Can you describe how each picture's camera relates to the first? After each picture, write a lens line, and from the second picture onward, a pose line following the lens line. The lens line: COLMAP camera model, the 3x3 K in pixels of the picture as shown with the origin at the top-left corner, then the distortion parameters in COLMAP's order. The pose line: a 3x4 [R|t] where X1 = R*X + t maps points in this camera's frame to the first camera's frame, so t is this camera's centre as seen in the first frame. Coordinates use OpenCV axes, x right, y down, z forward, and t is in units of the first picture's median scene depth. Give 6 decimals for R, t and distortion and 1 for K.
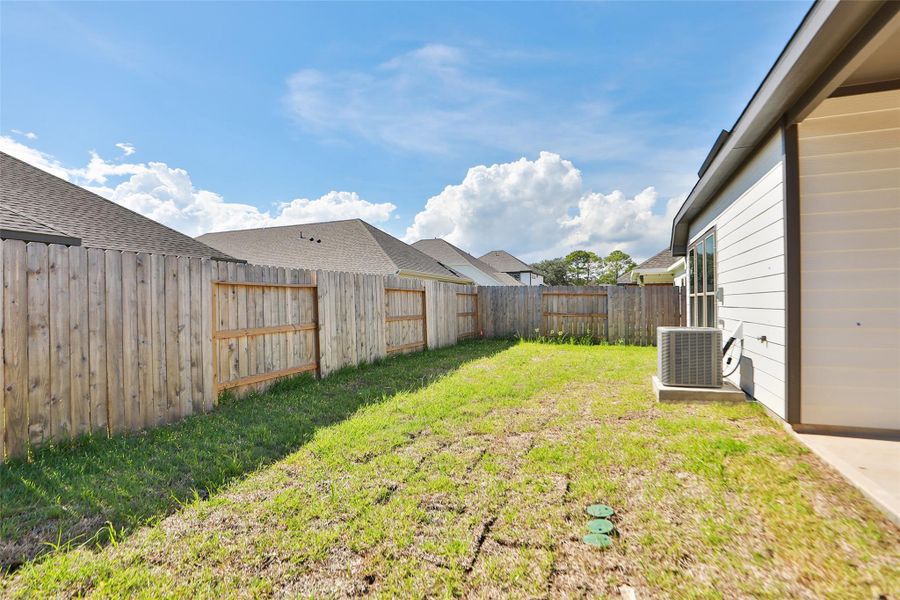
lens RADIAL K [[452.8, 0, 450.0], [0, 452.8, 300.0], [0, 0, 1]] dist [-0.039215, 0.000418]
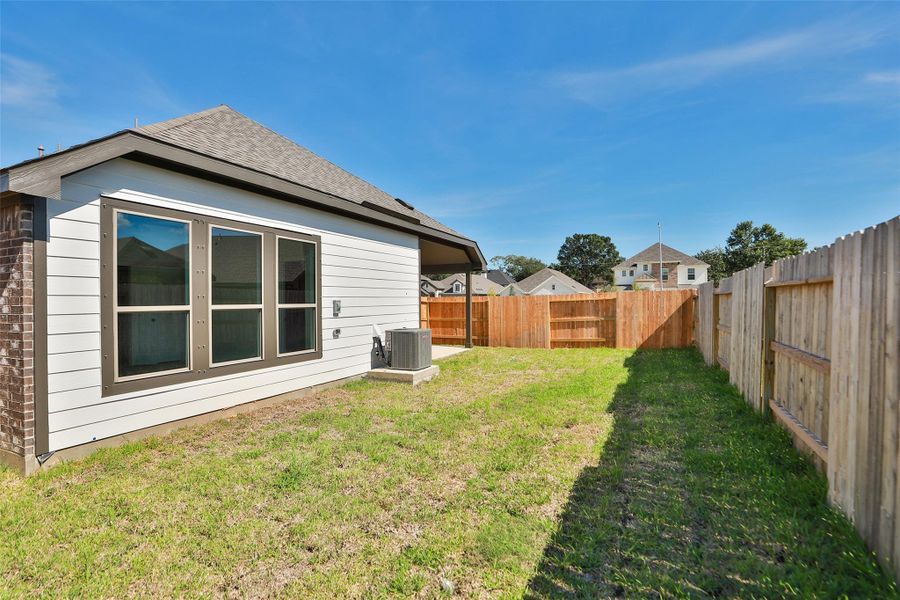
lens RADIAL K [[448.6, 0, 450.0], [0, 448.6, 300.0], [0, 0, 1]] dist [-0.001903, -0.000083]
pose [[-0.997293, 0.021134, 0.070427, 0.124077], [0.020577, 0.999751, -0.008625, -0.006550], [-0.070591, -0.007152, -0.997480, 1.020367]]
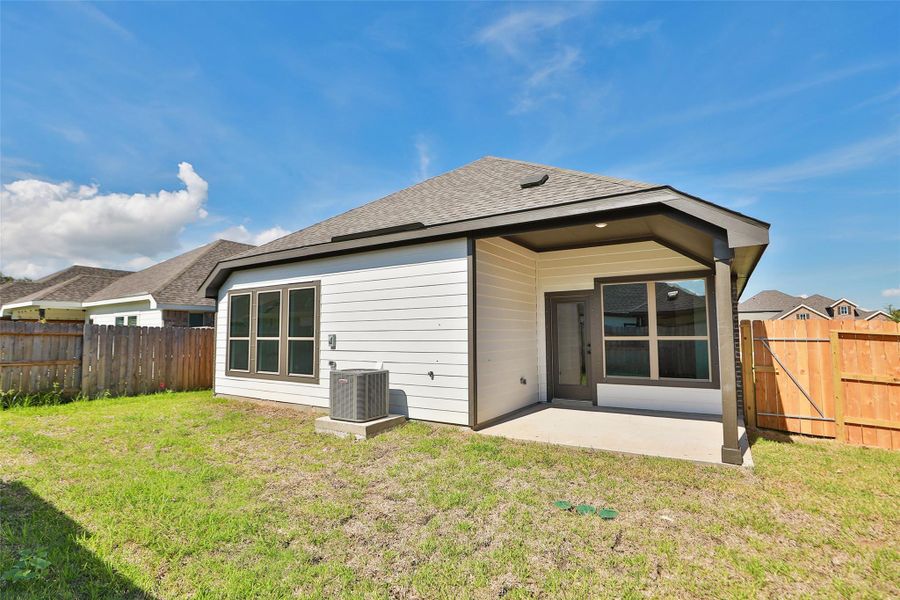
lens RADIAL K [[433.8, 0, 450.0], [0, 433.8, 300.0], [0, 0, 1]] dist [-0.045691, 0.013489]
pose [[0.209768, 0.088102, 0.973774, -0.226795], [-0.001942, 0.995968, -0.089691, -0.008233], [-0.977749, 0.016923, 0.209093, 0.219904]]
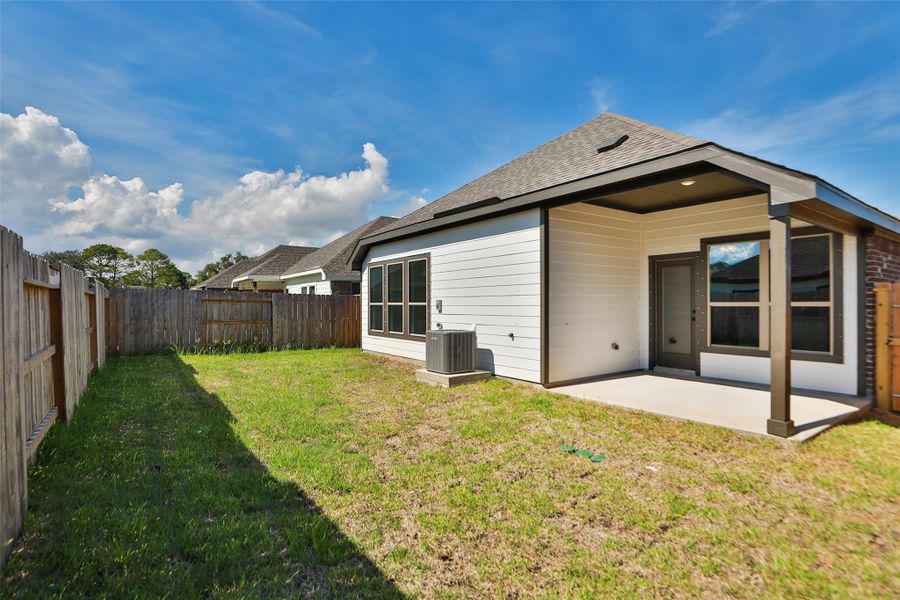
lens RADIAL K [[452.8, 0, 450.0], [0, 452.8, 300.0], [0, 0, 1]] dist [-0.039215, 0.000418]
pose [[0.565788, 0.015122, 0.824412, -0.252296], [-0.007589, 0.999885, -0.013133, -0.004888], [-0.824516, 0.001174, 0.565837, 0.093075]]
